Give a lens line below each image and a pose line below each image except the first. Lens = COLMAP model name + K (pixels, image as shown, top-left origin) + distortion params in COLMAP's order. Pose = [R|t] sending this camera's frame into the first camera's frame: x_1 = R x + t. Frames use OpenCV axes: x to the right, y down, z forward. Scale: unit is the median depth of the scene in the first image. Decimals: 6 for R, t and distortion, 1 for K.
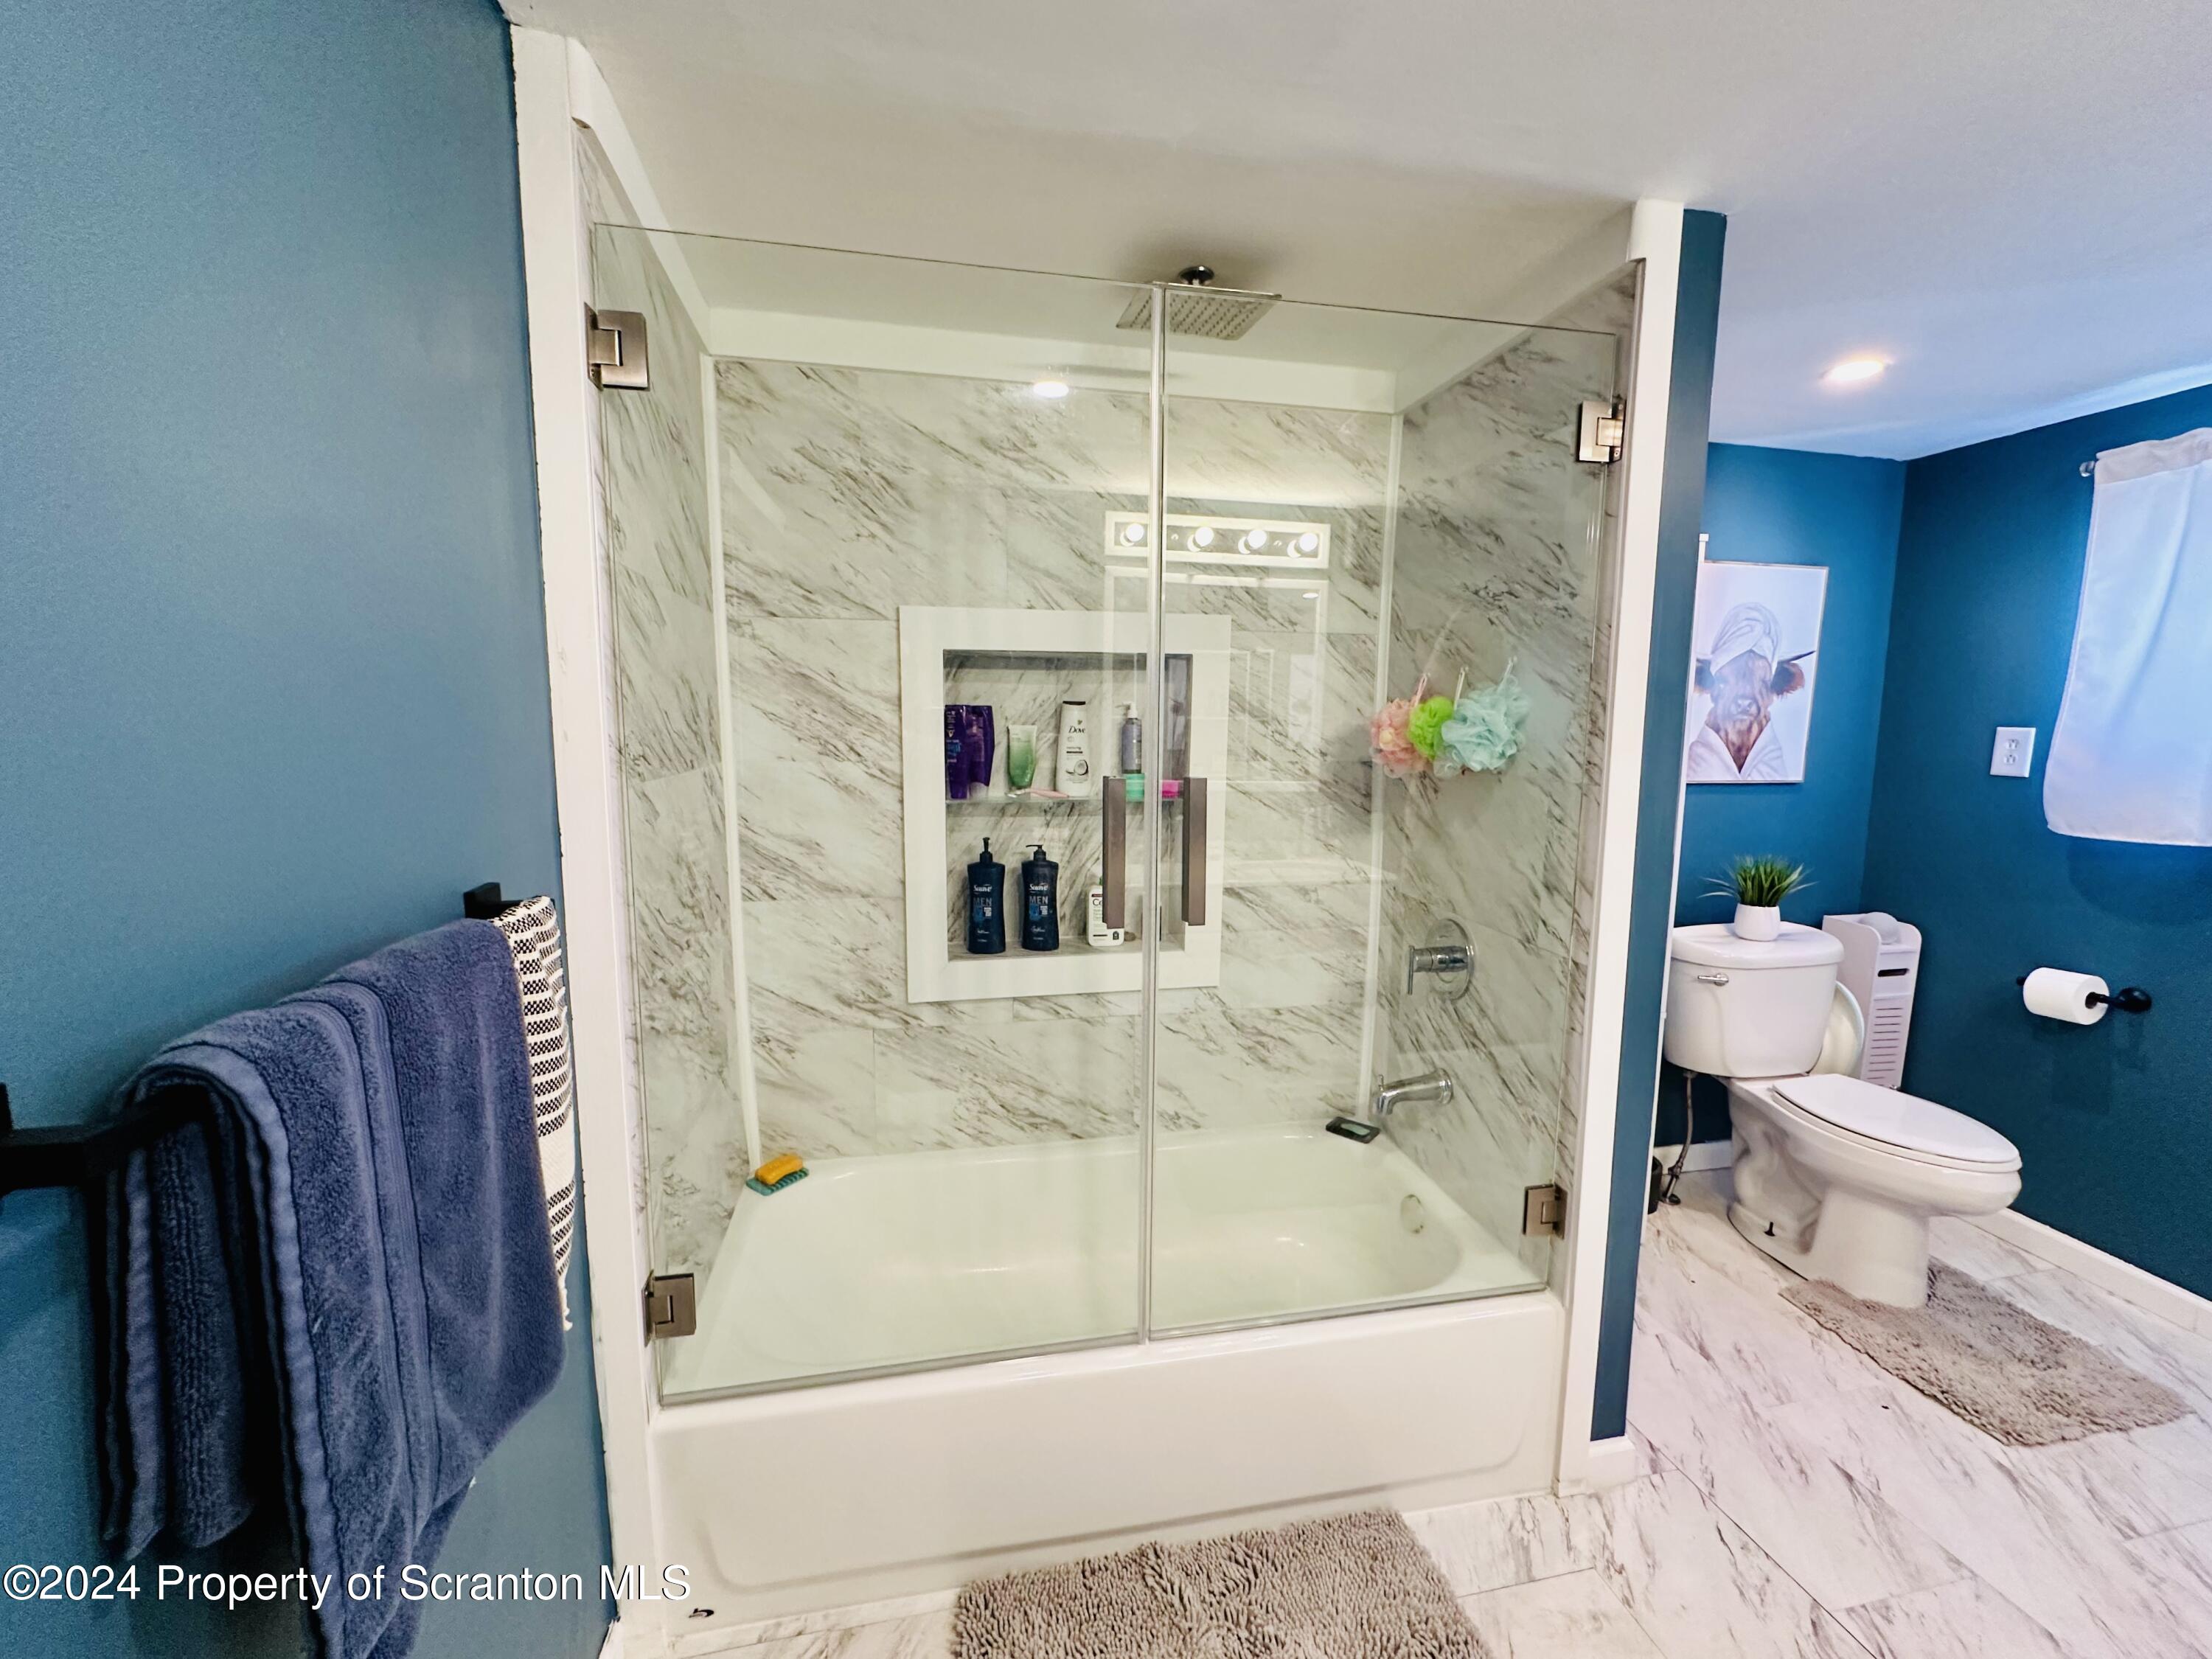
lens RADIAL K [[887.0, 0, 1106.0], [0, 887.0, 829.5], [0, 0, 1]] dist [-0.001776, -0.000245]
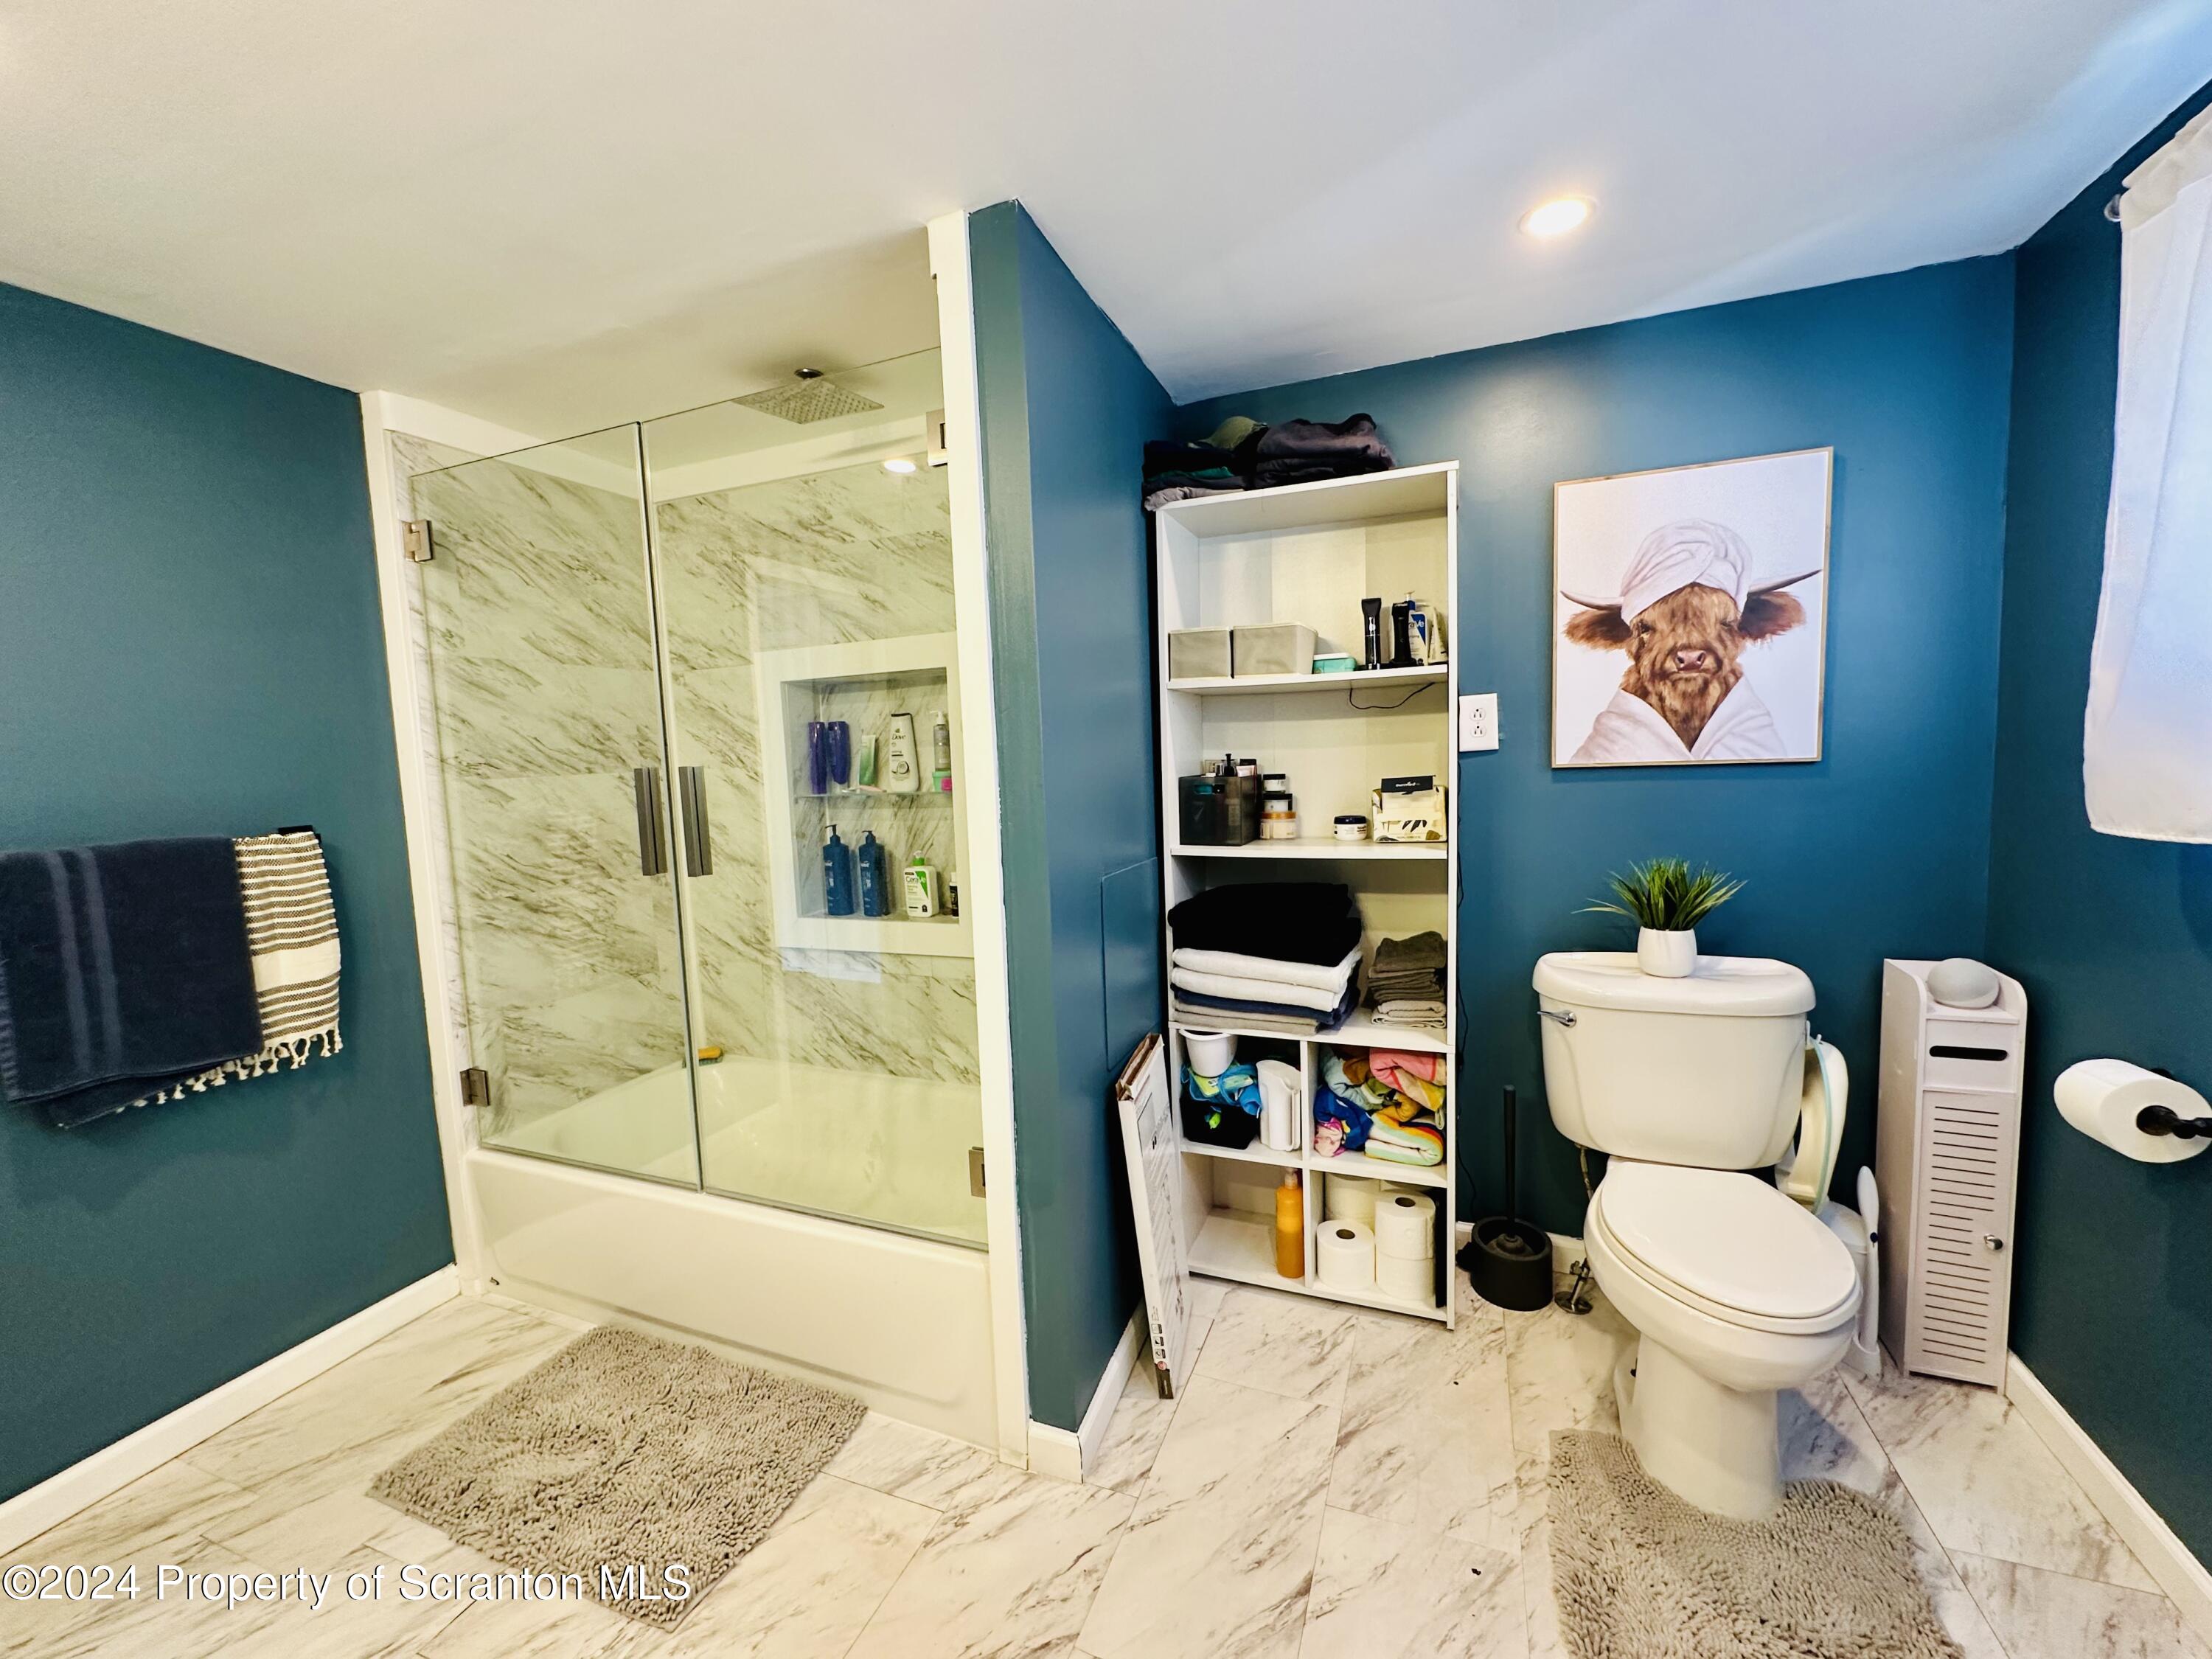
lens RADIAL K [[887.0, 0, 1106.0], [0, 887.0, 829.5], [0, 0, 1]] dist [-0.001776, -0.000245]
pose [[0.832433, 0.007955, -0.554069, 0.891957], [-0.020980, 0.999632, -0.017168, 0.030145], [0.553729, 0.025915, 0.832293, 0.149581]]
